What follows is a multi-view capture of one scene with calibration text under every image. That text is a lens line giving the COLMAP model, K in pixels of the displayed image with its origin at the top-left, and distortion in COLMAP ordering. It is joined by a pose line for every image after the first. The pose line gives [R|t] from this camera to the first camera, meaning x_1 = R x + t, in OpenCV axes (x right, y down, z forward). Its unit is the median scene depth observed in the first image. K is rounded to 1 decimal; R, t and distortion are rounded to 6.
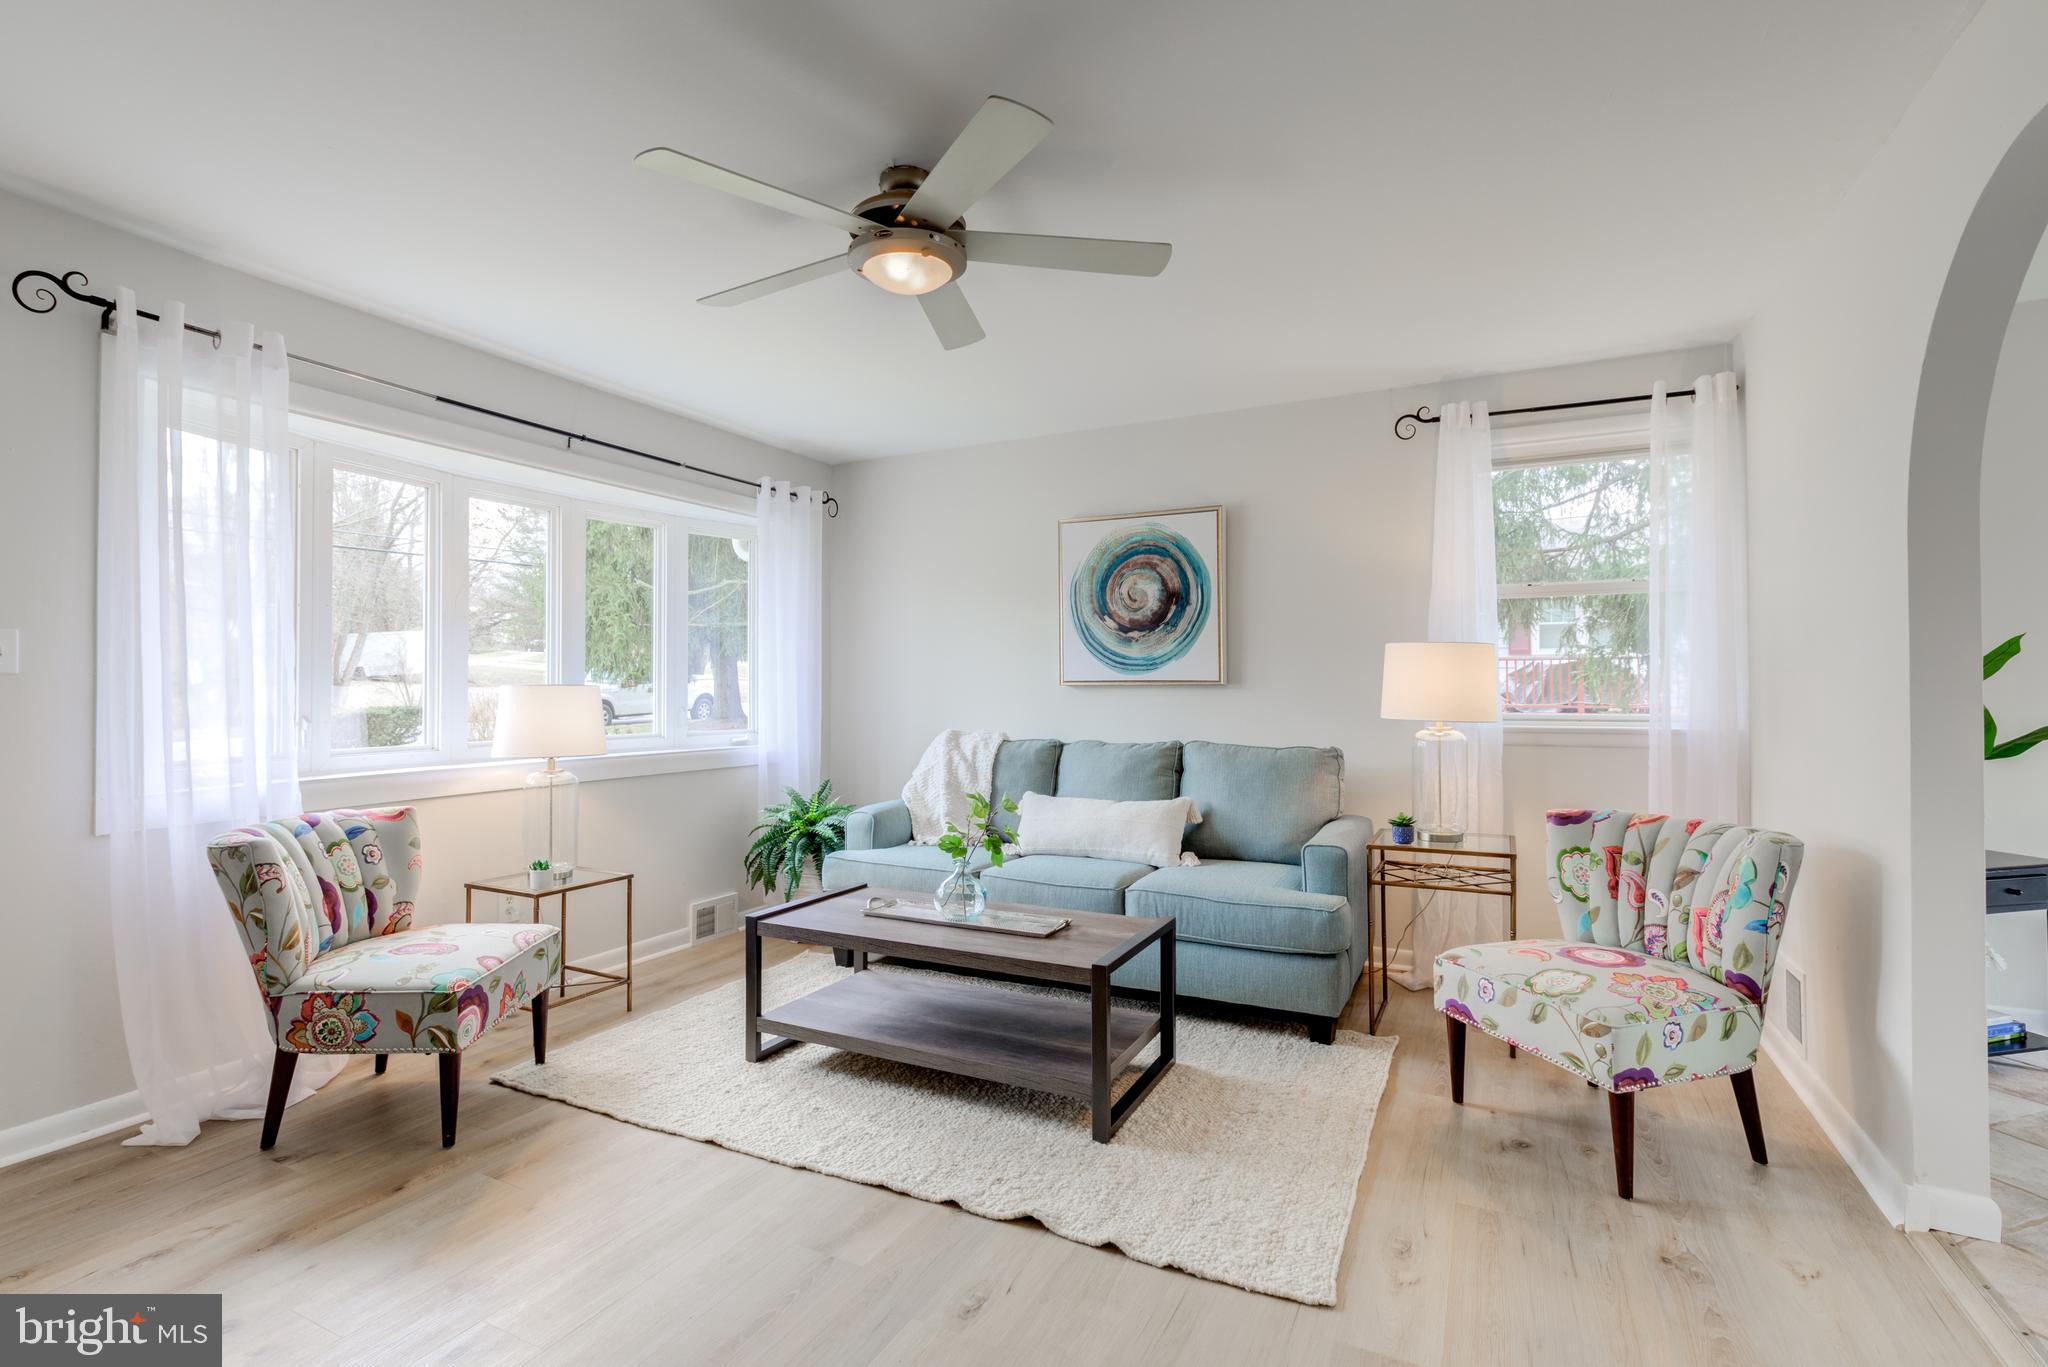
lens RADIAL K [[986.9, 0, 1023.0], [0, 986.9, 672.8], [0, 0, 1]] dist [-0.003357, 0.004342]
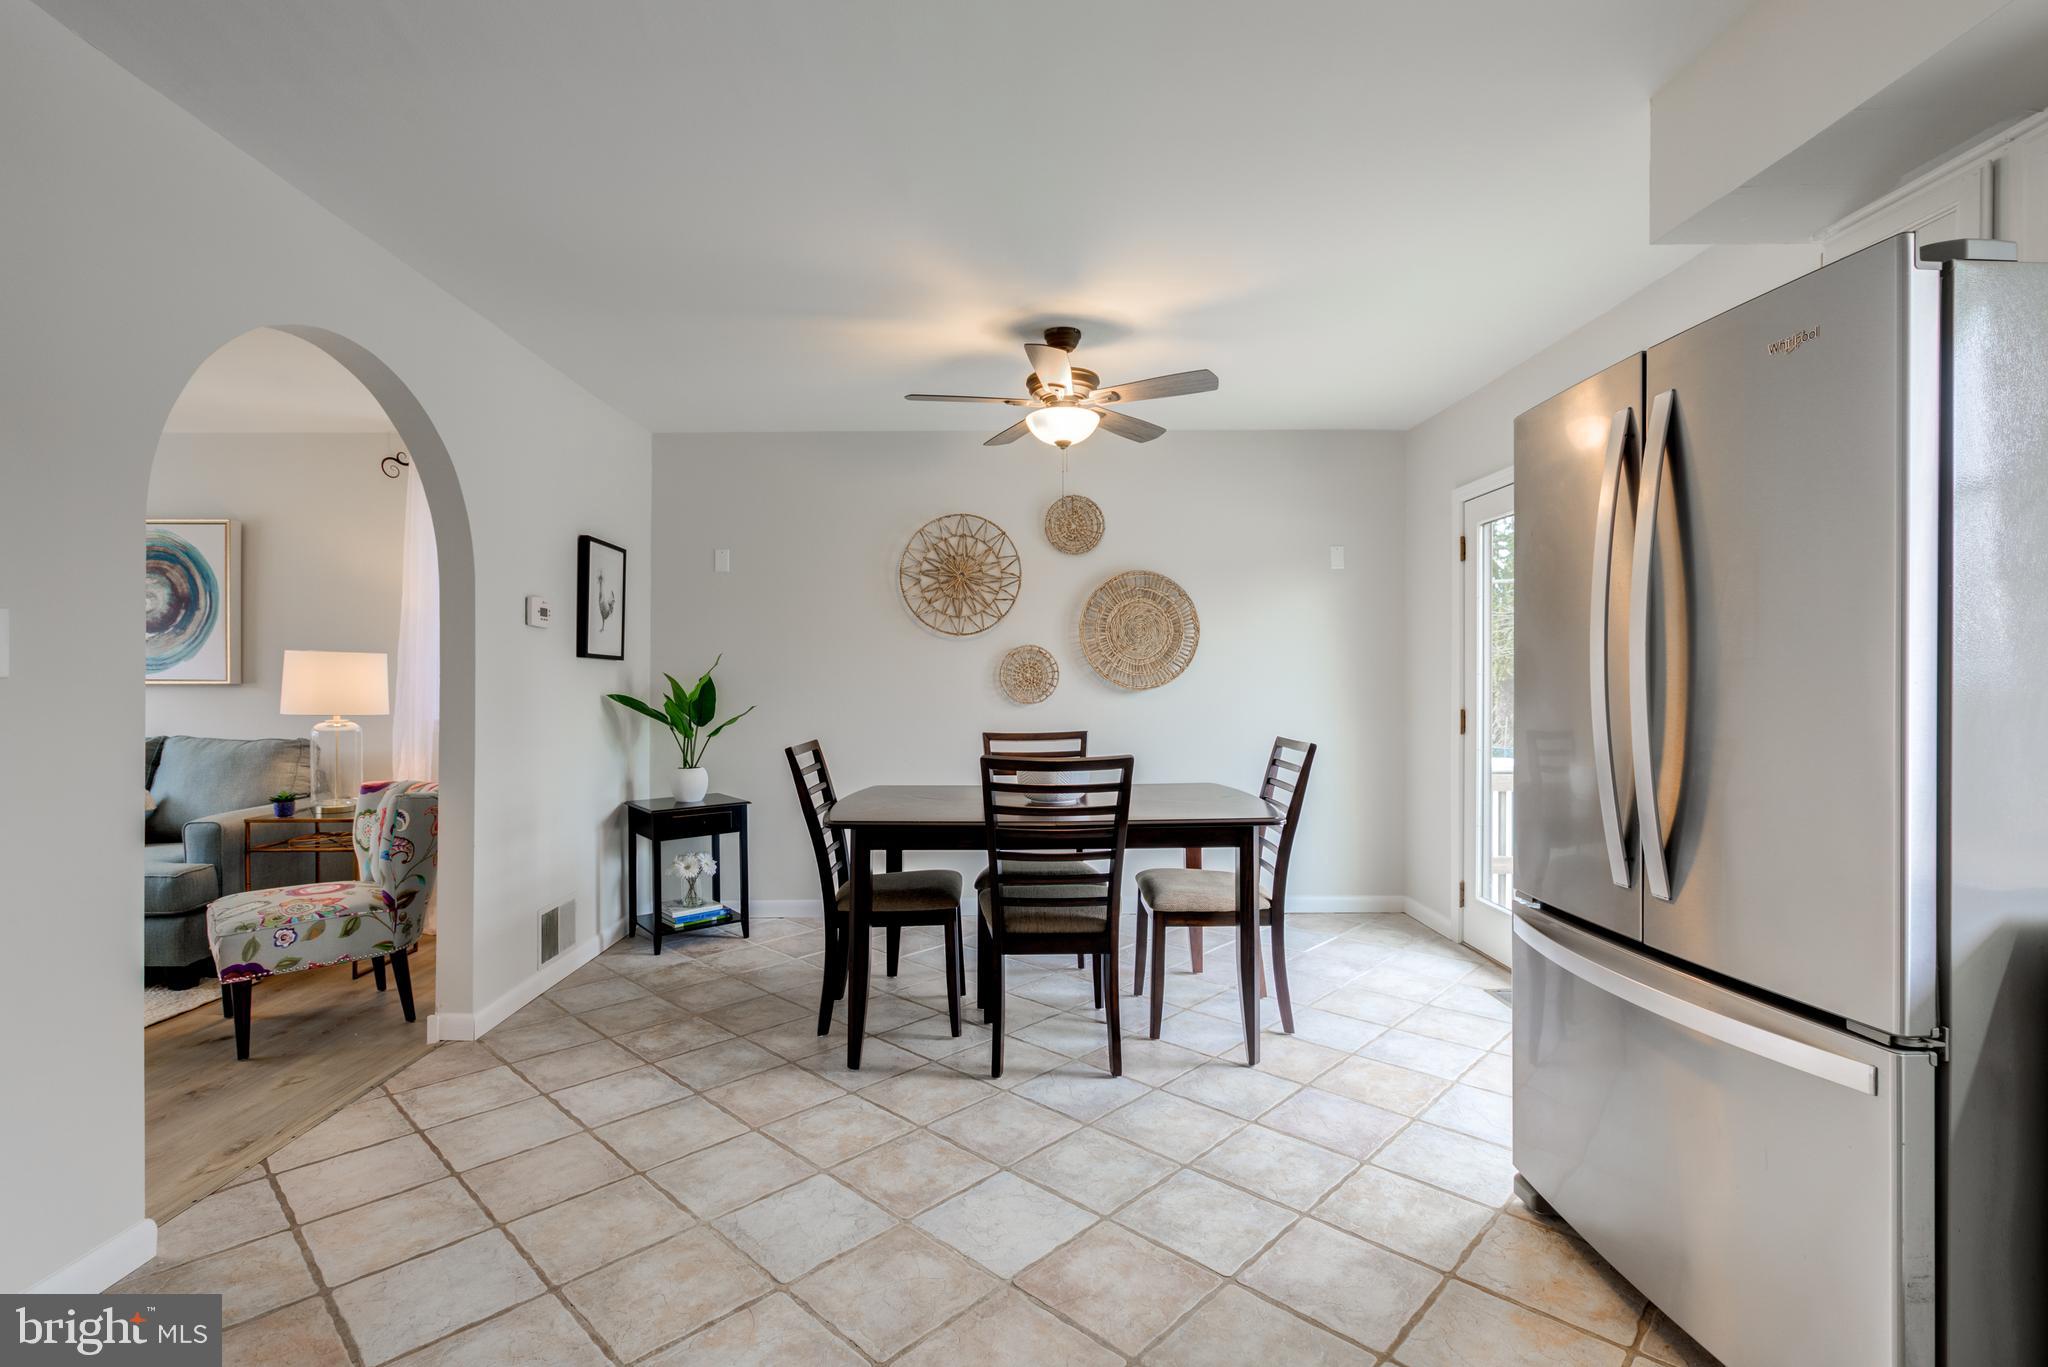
lens RADIAL K [[947.1, 0, 1097.4], [0, 947.1, 688.0], [0, 0, 1]] dist [-0.019221, 0.000141]
pose [[0.869315, 0.002529, 0.494252, 0.671371], [-0.010135, 0.999868, 0.012710, -0.008415], [-0.494154, -0.016058, 0.869226, -0.469358]]
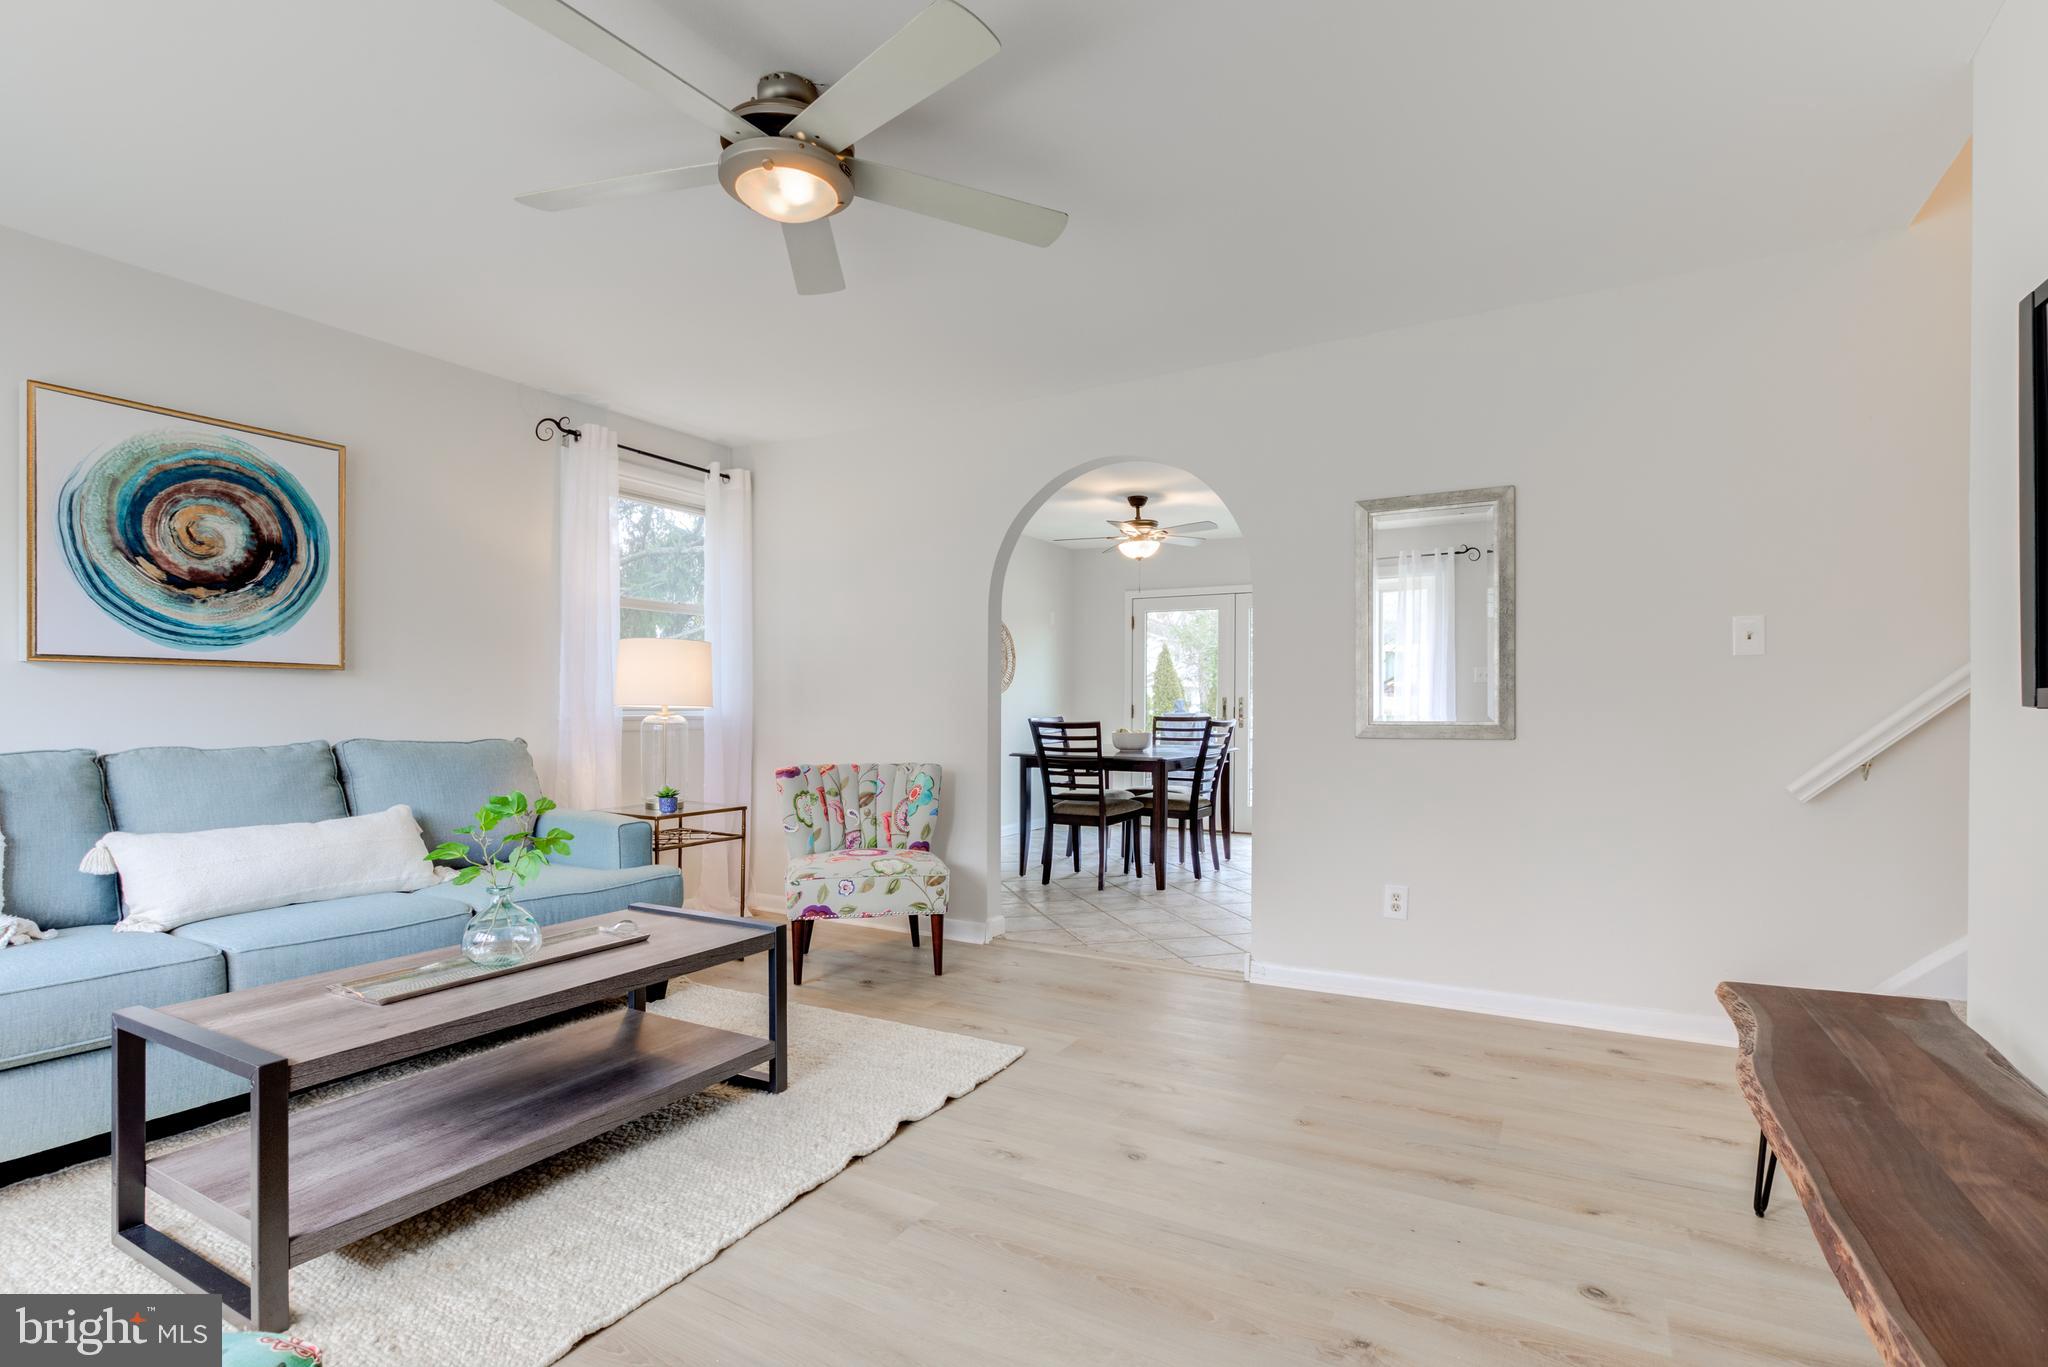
lens RADIAL K [[964.9, 0, 1032.3], [0, 964.9, 699.3], [0, 0, 1]] dist [0.000352, 0.001459]
pose [[0.034771, 0.013484, 0.999304, -0.715695], [-0.015654, 0.999794, -0.012946, 0.047161], [-0.999273, -0.015193, 0.034975, 0.525457]]
